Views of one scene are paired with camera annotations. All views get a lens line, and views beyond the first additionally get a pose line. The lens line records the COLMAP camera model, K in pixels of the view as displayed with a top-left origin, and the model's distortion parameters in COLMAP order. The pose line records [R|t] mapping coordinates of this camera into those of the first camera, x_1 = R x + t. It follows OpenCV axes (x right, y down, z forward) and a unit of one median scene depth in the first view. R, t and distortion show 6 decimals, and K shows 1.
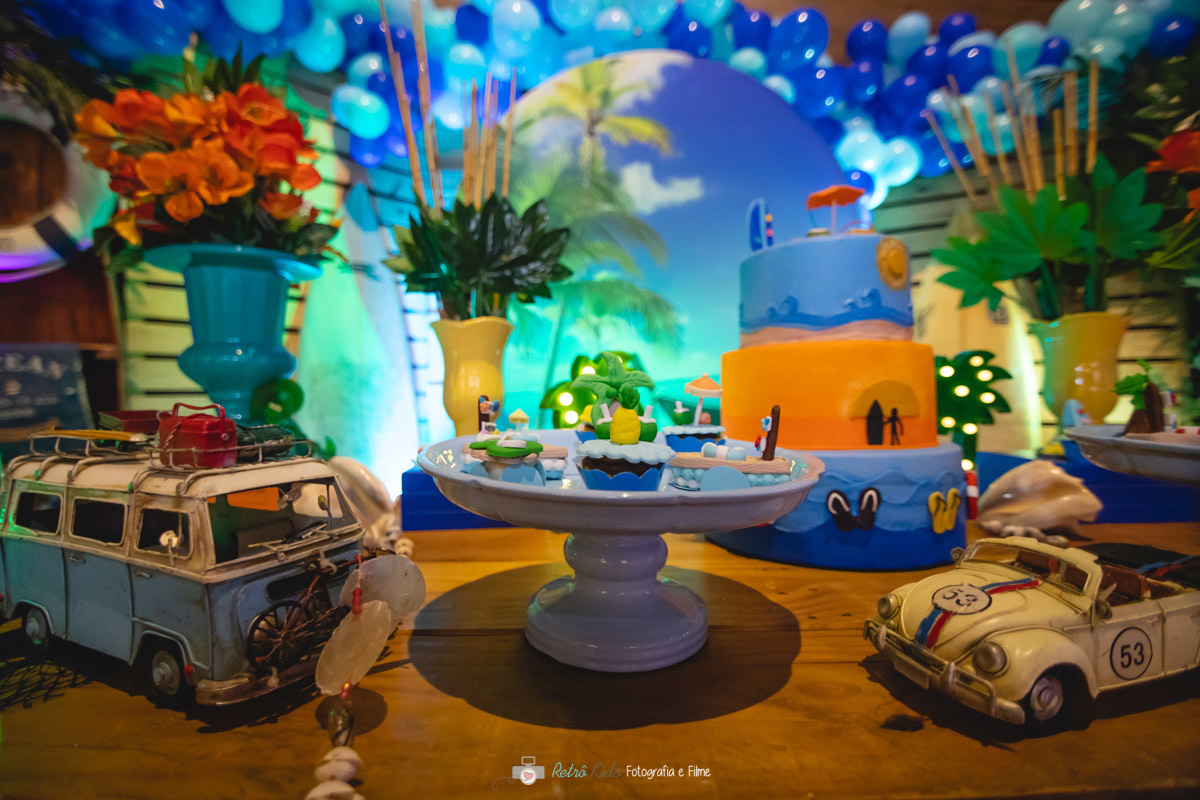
lens RADIAL K [[560.2, 0, 575.1], [0, 560.2, 397.3], [0, 0, 1]] dist [-0.001024, -0.000234]
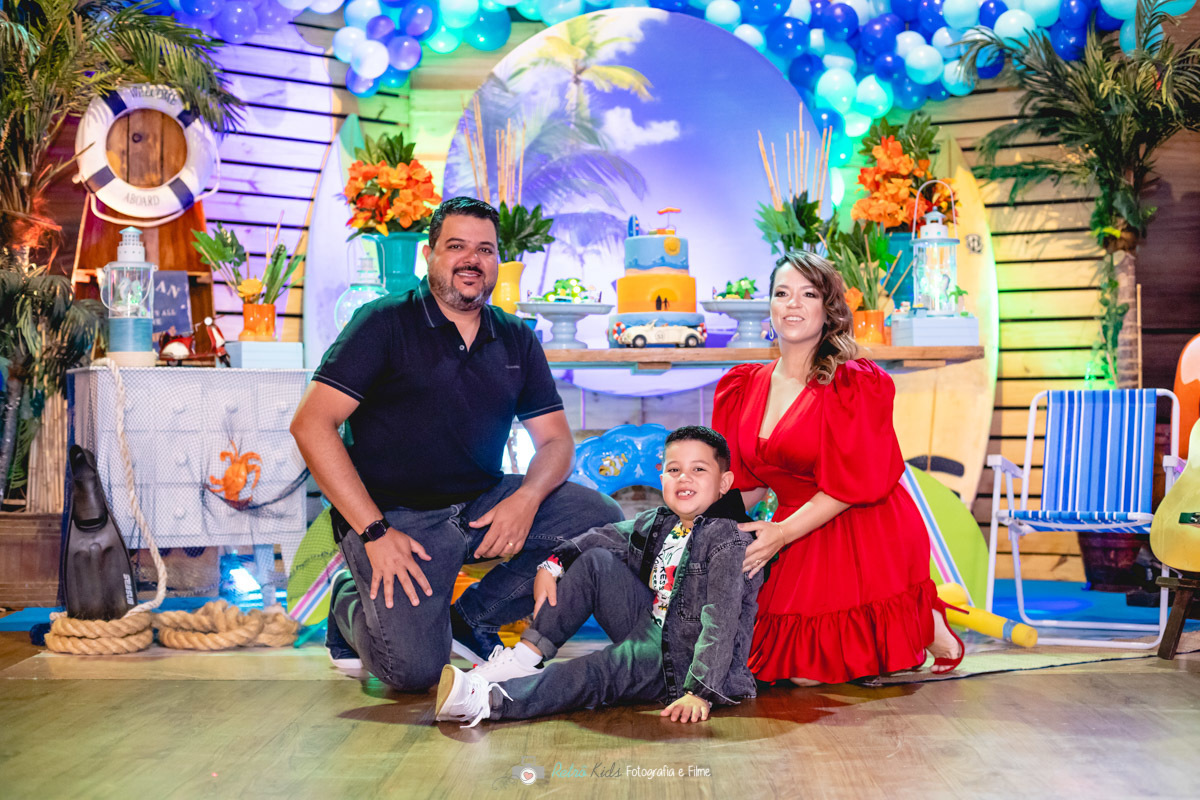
lens RADIAL K [[1700.7, 0, 600.0], [0, 1700.7, 400.0], [0, 0, 1]] dist [-0.117362, 0.058485]
pose [[0.999950, 0.004408, 0.008998, 0.047237], [-0.004302, 0.999921, -0.011809, 0.195541], [-0.009050, 0.011770, 0.999890, -2.329235]]
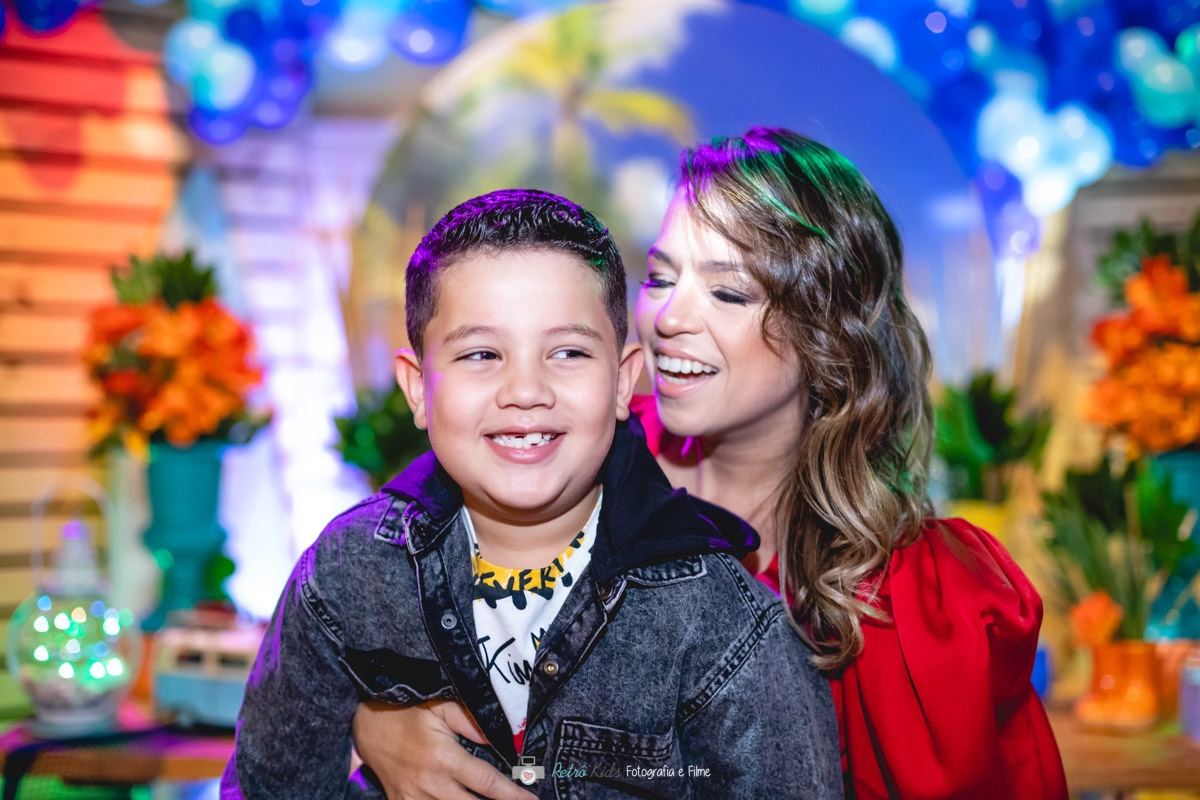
lens RADIAL K [[1757.1, 0, 600.0], [0, 1757.1, 400.0], [0, 0, 1]] dist [0.169340, -1.643447]
pose [[0.999391, 0.016453, -0.030767, 0.132092], [-0.016463, 0.999864, -0.000066, -0.145079], [0.030761, 0.000573, 0.999527, -1.029675]]
